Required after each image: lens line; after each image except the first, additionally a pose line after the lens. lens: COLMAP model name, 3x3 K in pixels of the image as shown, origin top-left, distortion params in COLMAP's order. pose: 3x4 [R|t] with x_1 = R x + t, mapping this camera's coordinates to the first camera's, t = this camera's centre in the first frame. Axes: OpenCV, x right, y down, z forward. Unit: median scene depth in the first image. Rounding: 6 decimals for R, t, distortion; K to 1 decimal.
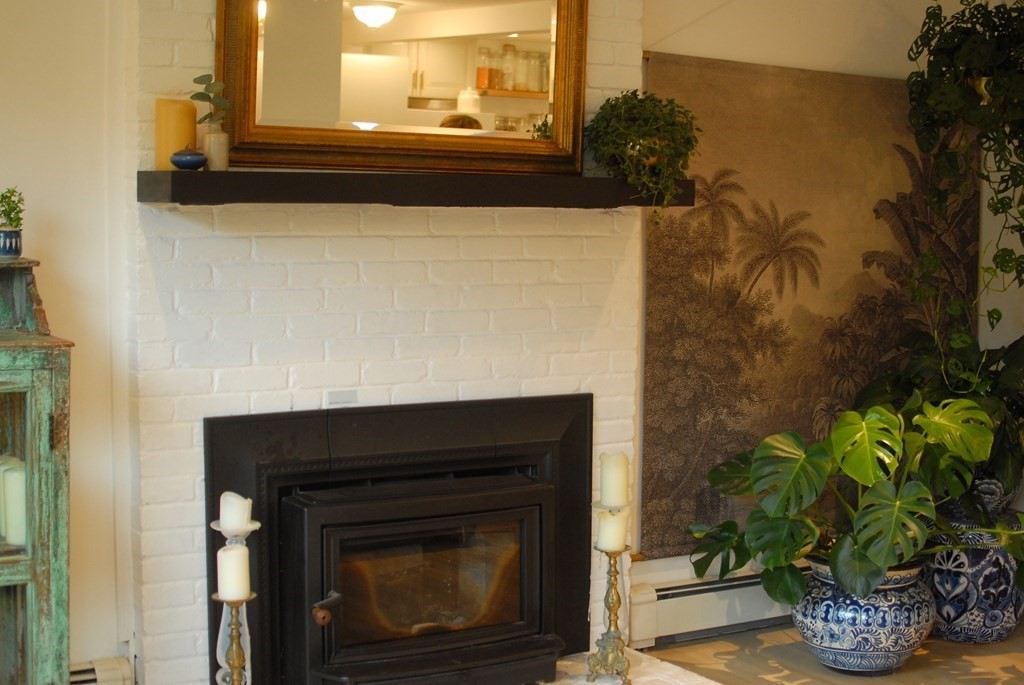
lens RADIAL K [[1573.6, 0, 511.7], [0, 1573.6, 342.6], [0, 0, 1]] dist [-0.105344, 0.000000]
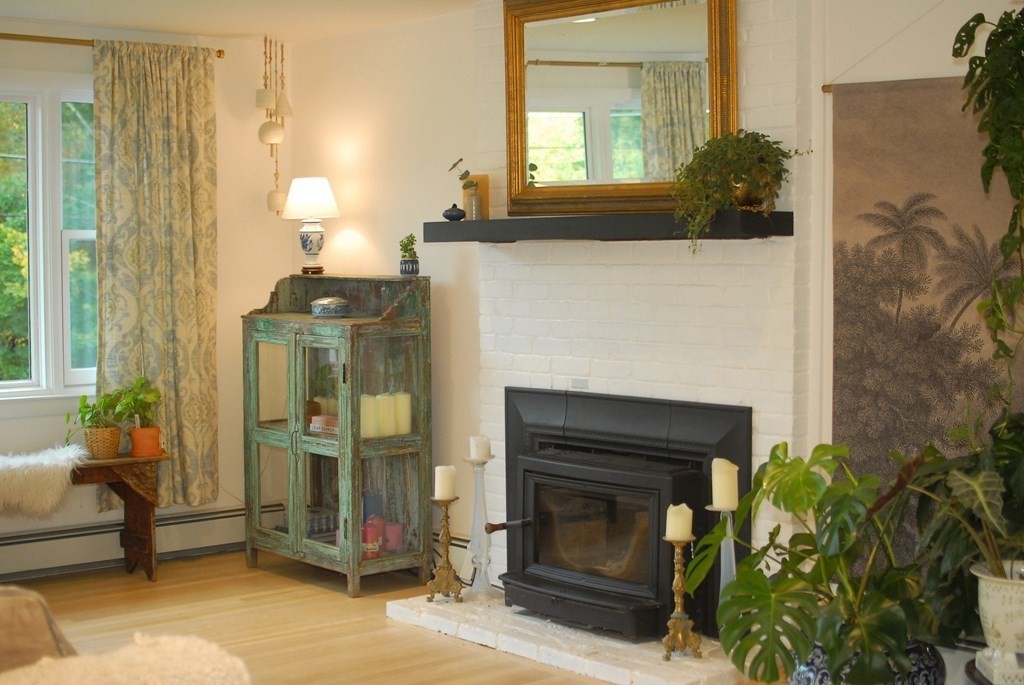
lens RADIAL K [[1573.6, 0, 511.8], [0, 1573.6, 341.6], [0, 0, 1]] dist [-0.105344, 0.000000]
pose [[0.176725, 0.046746, -0.983149, 1.025642], [-0.070026, 0.996937, 0.034814, -0.037461], [0.981766, 0.062694, 0.179458, 0.597232]]
